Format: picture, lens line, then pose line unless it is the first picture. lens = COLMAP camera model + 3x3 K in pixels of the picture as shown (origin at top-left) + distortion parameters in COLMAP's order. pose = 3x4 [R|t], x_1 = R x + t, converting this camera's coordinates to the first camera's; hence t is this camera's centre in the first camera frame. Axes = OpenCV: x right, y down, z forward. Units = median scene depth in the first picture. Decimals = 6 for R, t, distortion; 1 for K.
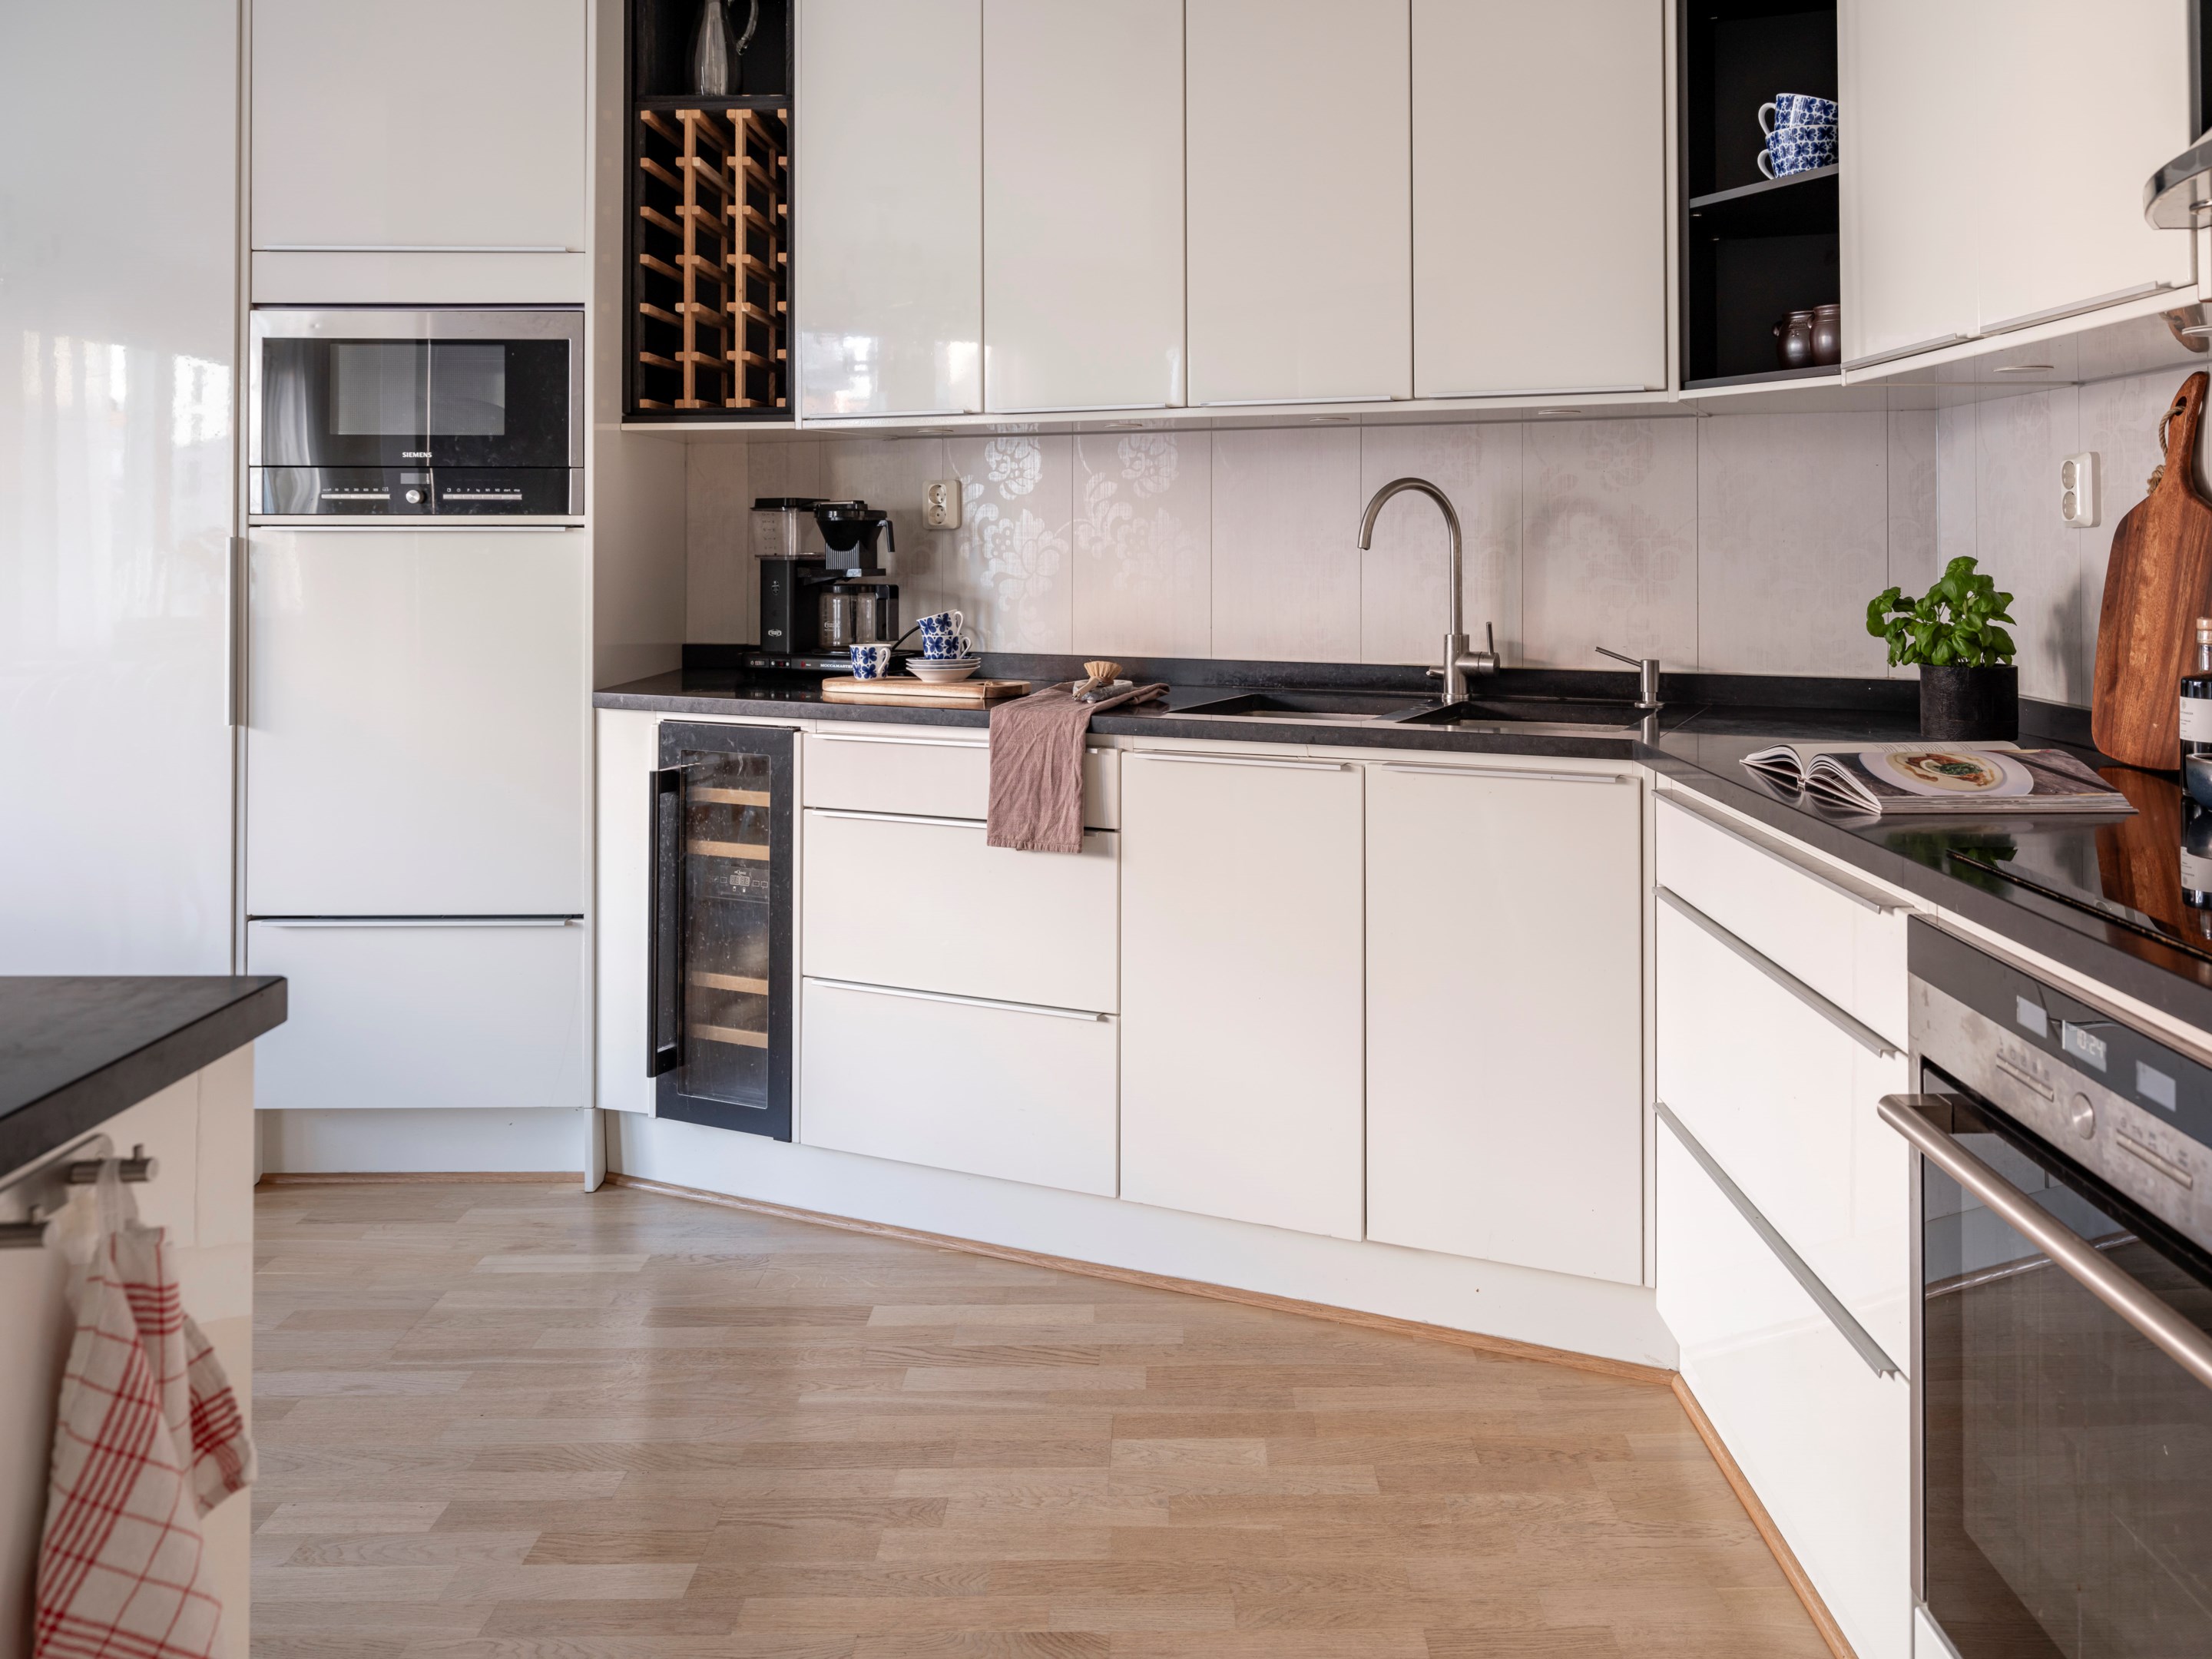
lens RADIAL K [[1743.6, 0, 1194.5], [0, 1743.6, 526.3], [0, 0, 1]] dist [-0.007715, 0.000263]
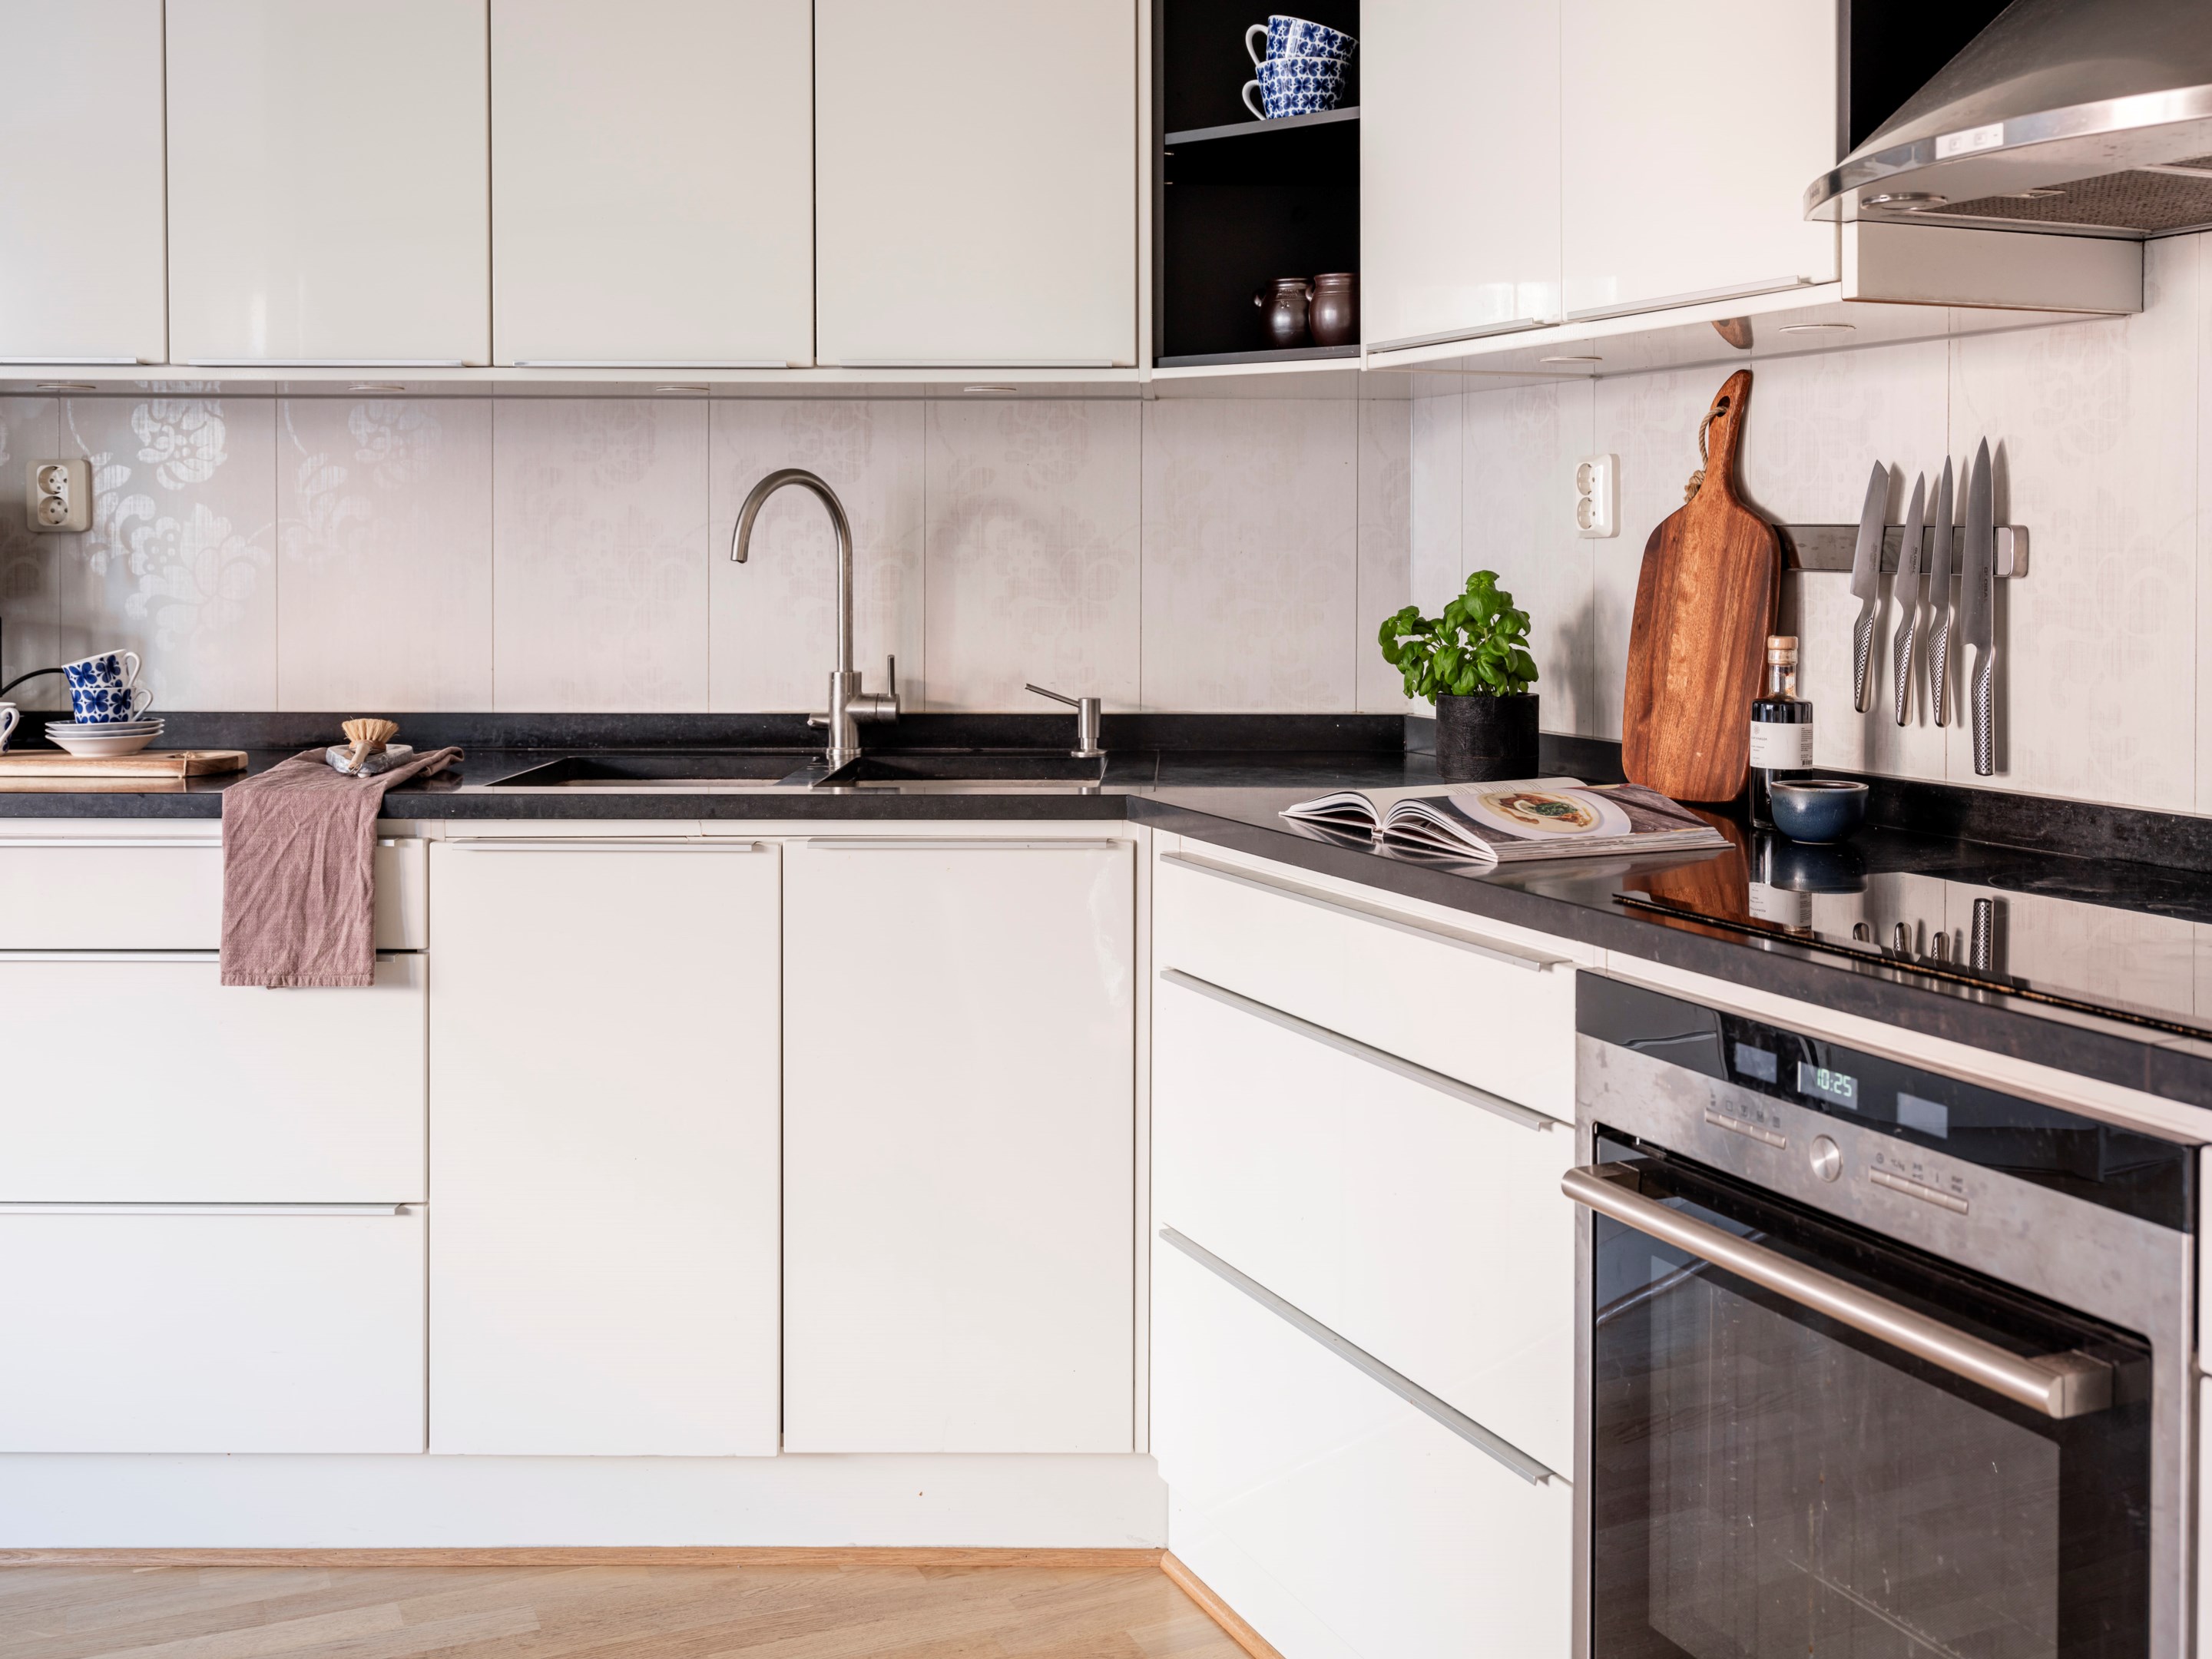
lens RADIAL K [[2316.3, 0, 1193.8], [0, 2316.3, 607.7], [0, 0, 1]] dist [-0.003621, -0.007758]
pose [[0.912138, -0.008059, 0.409804, -0.151071], [-0.005709, 0.999460, 0.032360, -0.000833], [-0.409843, -0.031856, 0.911599, -0.002561]]
